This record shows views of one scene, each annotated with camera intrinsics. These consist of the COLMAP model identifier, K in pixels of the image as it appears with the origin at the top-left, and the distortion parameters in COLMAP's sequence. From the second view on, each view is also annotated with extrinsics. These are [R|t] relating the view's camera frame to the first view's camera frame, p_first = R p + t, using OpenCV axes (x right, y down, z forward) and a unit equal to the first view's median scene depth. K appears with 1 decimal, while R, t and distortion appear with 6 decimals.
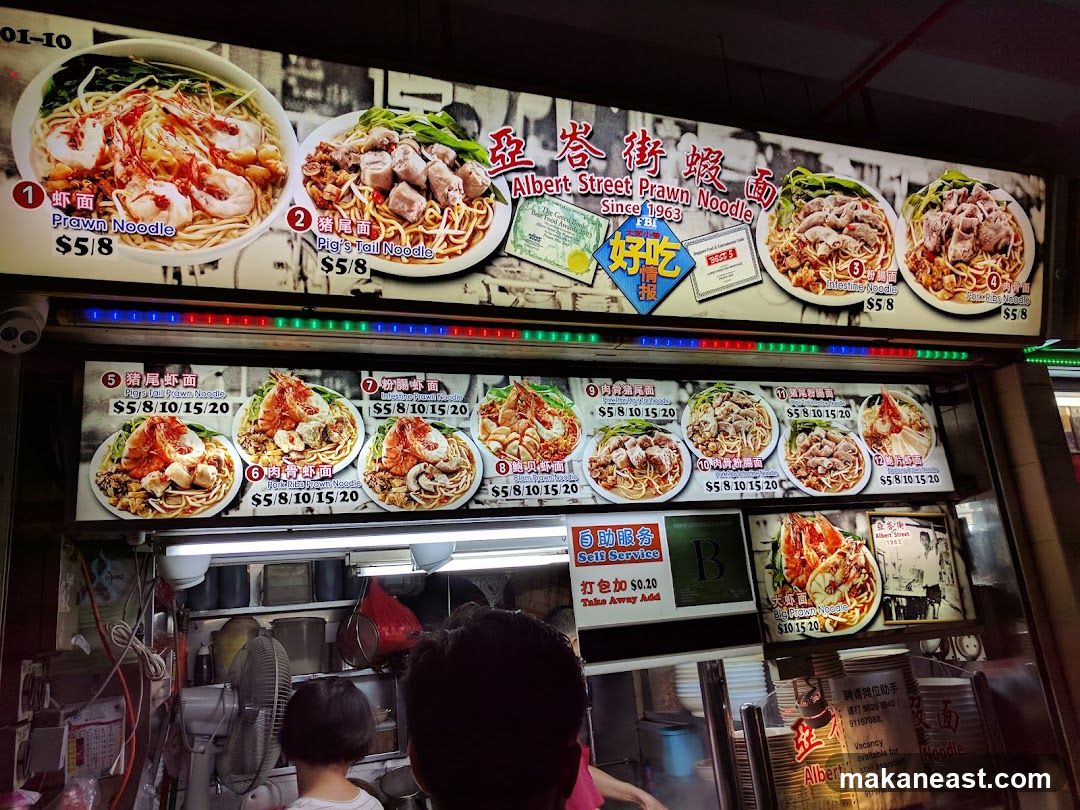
lens RADIAL K [[791.1, 0, 537.6], [0, 791.1, 404.7], [0, 0, 1]] dist [-0.007027, 0.027889]
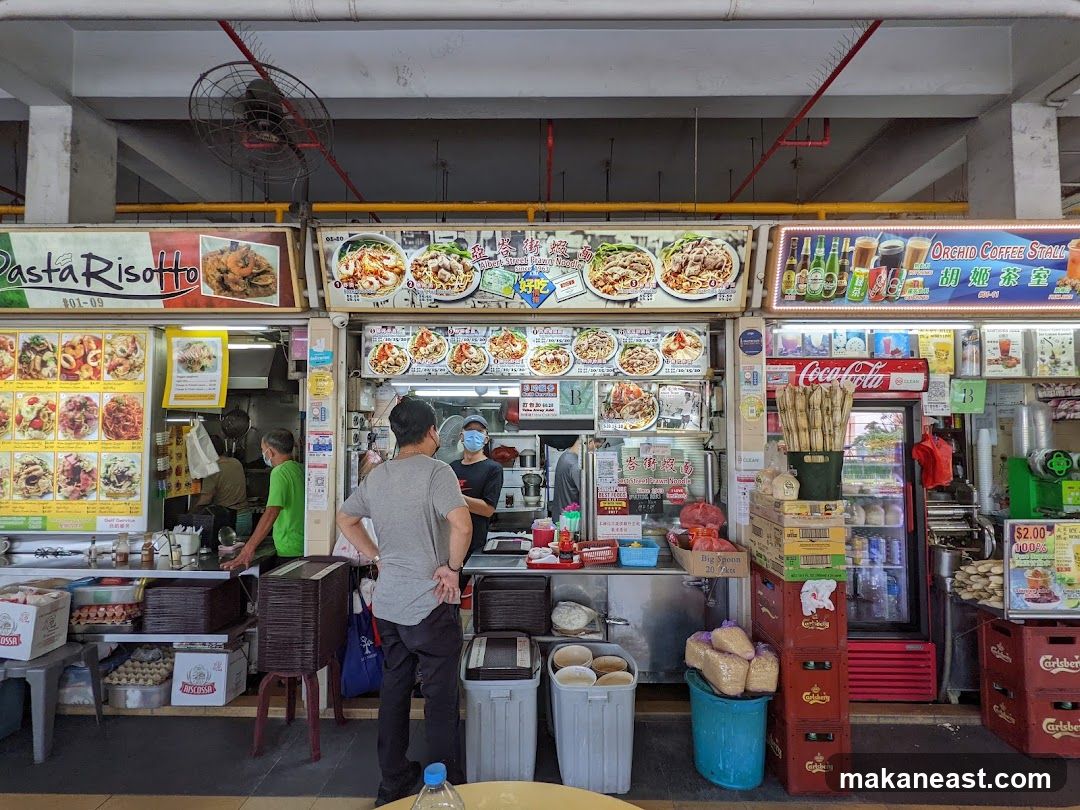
lens RADIAL K [[505.1, 0, 555.4], [0, 505.1, 410.1], [0, 0, 1]] dist [0.015658, 0.000336]
pose [[0.931871, 0.072925, -0.355386, 0.772412], [0.010827, 0.973563, 0.228163, -0.153422], [0.362629, -0.216466, 0.906445, -0.575804]]
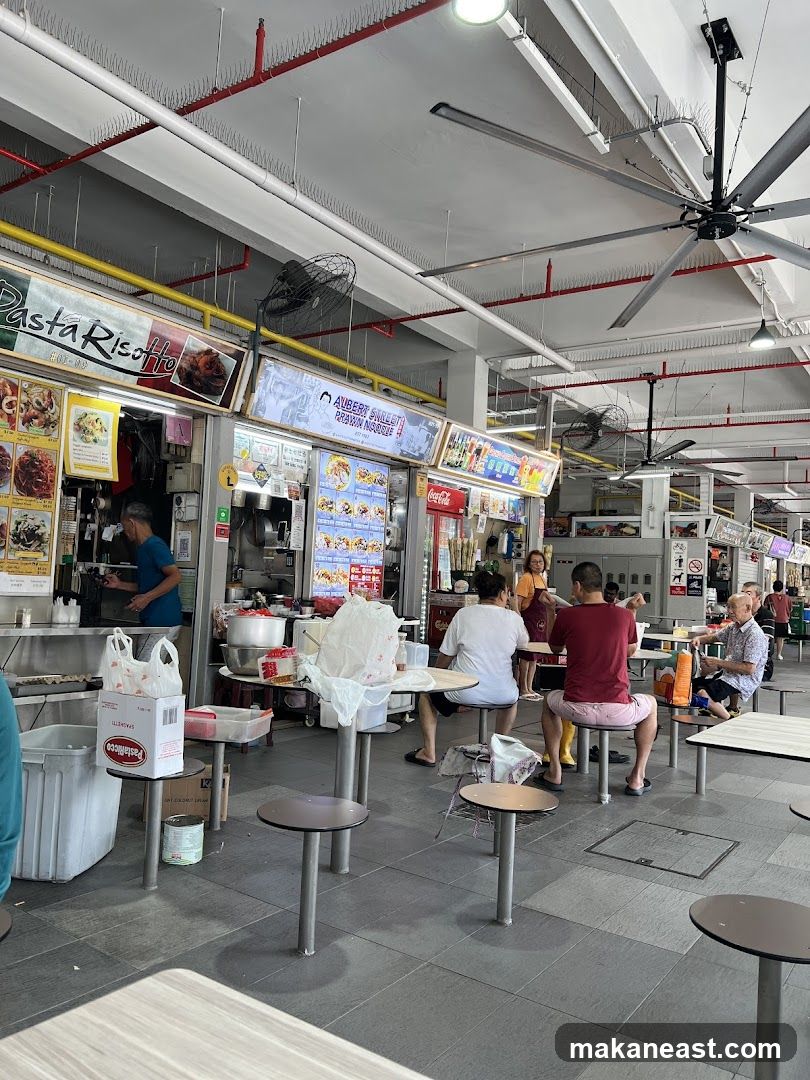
lens RADIAL K [[821.6, 0, 428.7], [0, 821.6, 543.7], [0, 0, 1]] dist [0.068815, -0.060716]
pose [[0.794249, 0.158867, 0.586455, -1.795227], [-0.274621, 0.954859, 0.113259, -0.187614], [-0.541989, -0.251009, 0.802024, -2.488126]]
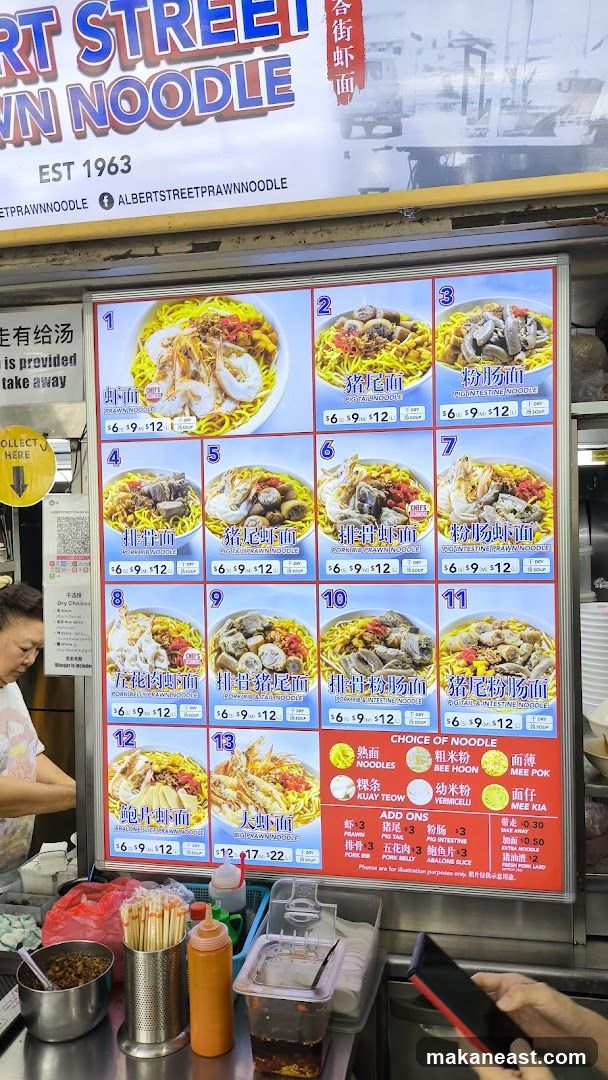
lens RADIAL K [[803.1, 0, 315.3], [0, 803.1, 531.5], [0, 0, 1]] dist [0.078751, -0.133015]
pose [[0.849068, 0.086865, -0.521093, 0.818507], [0.078455, 0.954717, 0.286984, -0.019186], [0.522426, -0.284551, 0.803805, 0.311937]]
